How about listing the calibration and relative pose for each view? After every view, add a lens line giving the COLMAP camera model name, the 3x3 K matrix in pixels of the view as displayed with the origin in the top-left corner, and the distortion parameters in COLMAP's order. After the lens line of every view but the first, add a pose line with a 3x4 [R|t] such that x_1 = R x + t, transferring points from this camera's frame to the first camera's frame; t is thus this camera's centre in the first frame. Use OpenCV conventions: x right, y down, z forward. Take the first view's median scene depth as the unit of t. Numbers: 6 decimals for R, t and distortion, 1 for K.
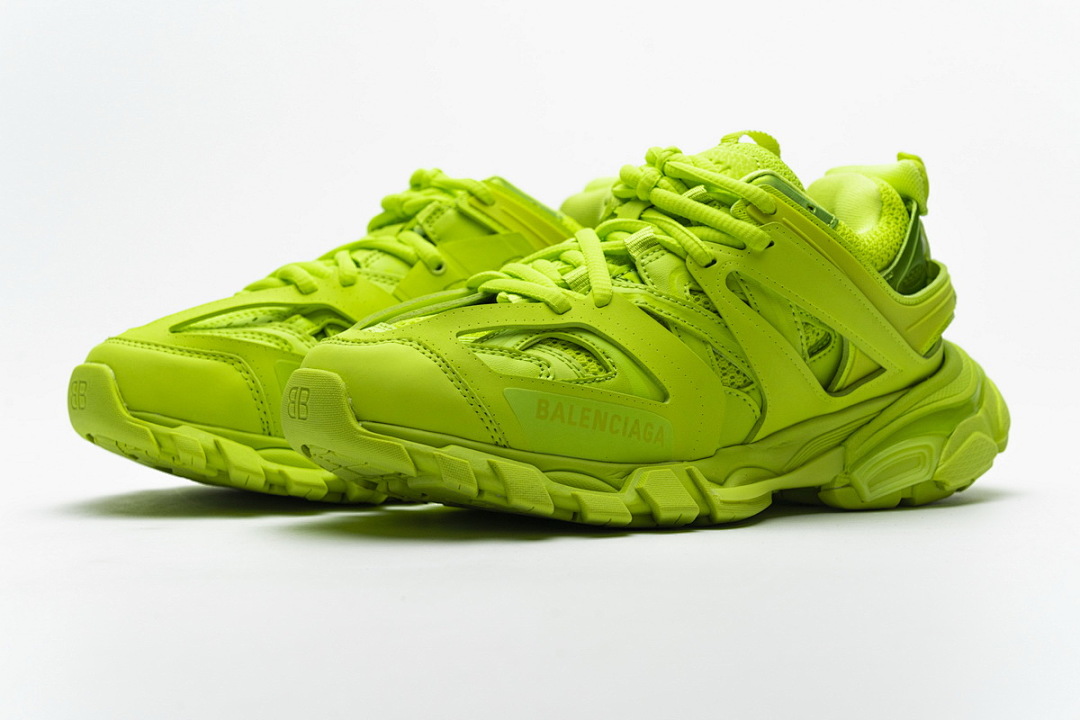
lens RADIAL K [[2133.6, 0, 539.8], [0, 2133.6, 340.0], [0, 0, 1]] dist [0.019011, -0.164073]
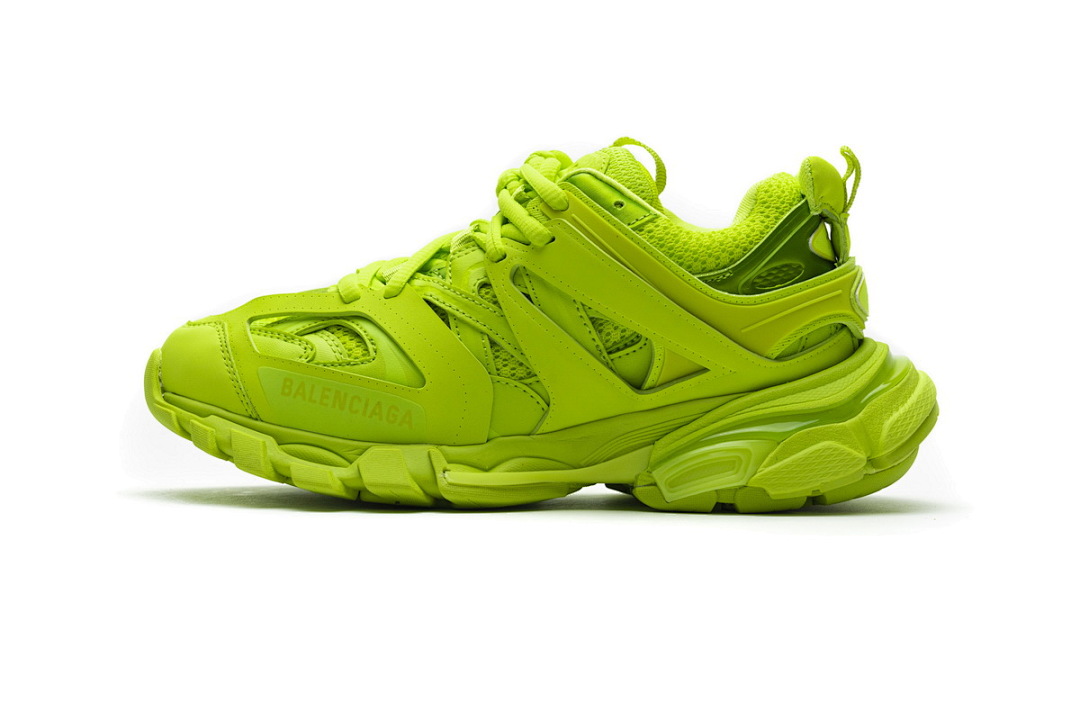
lens RADIAL K [[2133.6, 0, 539.8], [0, 2133.6, 340.0], [0, 0, 1]] dist [0.019011, -0.164073]
pose [[0.811451, 0.019652, -0.584091, 0.701947], [-0.036984, 0.999158, -0.017763, 0.021458], [0.583250, 0.036015, 0.811494, 0.170087]]
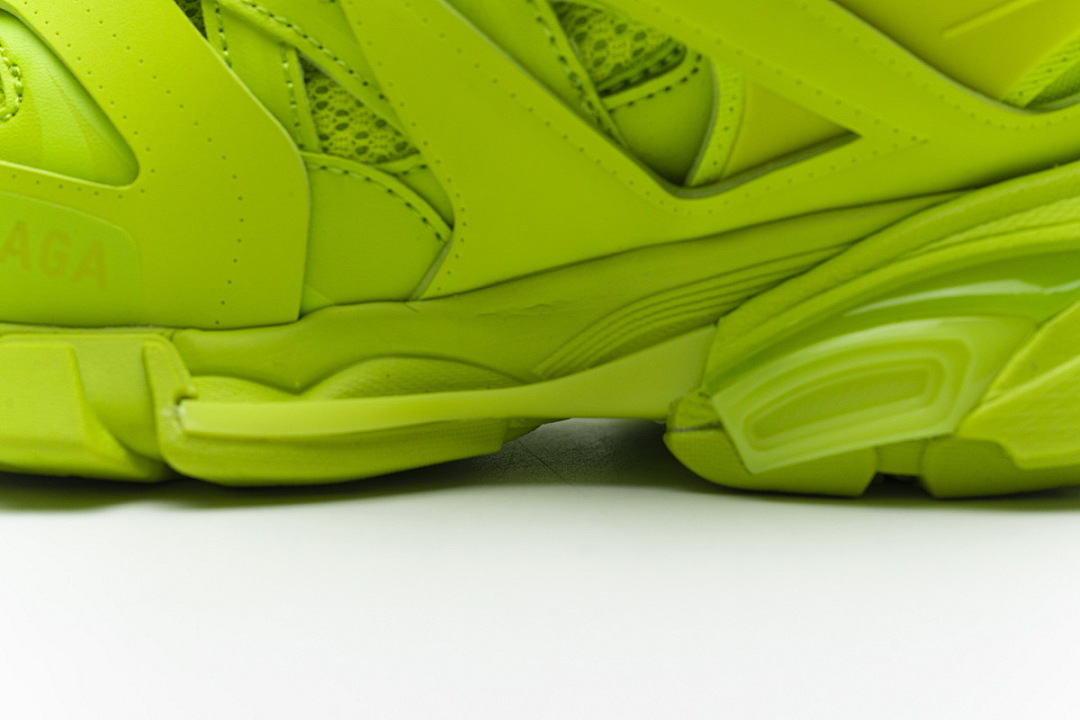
lens RADIAL K [[2133.6, 0, 539.8], [0, 2133.6, 340.0], [0, 0, 1]] dist [0.019011, -0.164073]
pose [[0.791115, 0.086902, -0.605463, 0.368141], [-0.031194, 0.994300, 0.101953, 0.013782], [0.610871, -0.061770, 0.789317, 0.694583]]
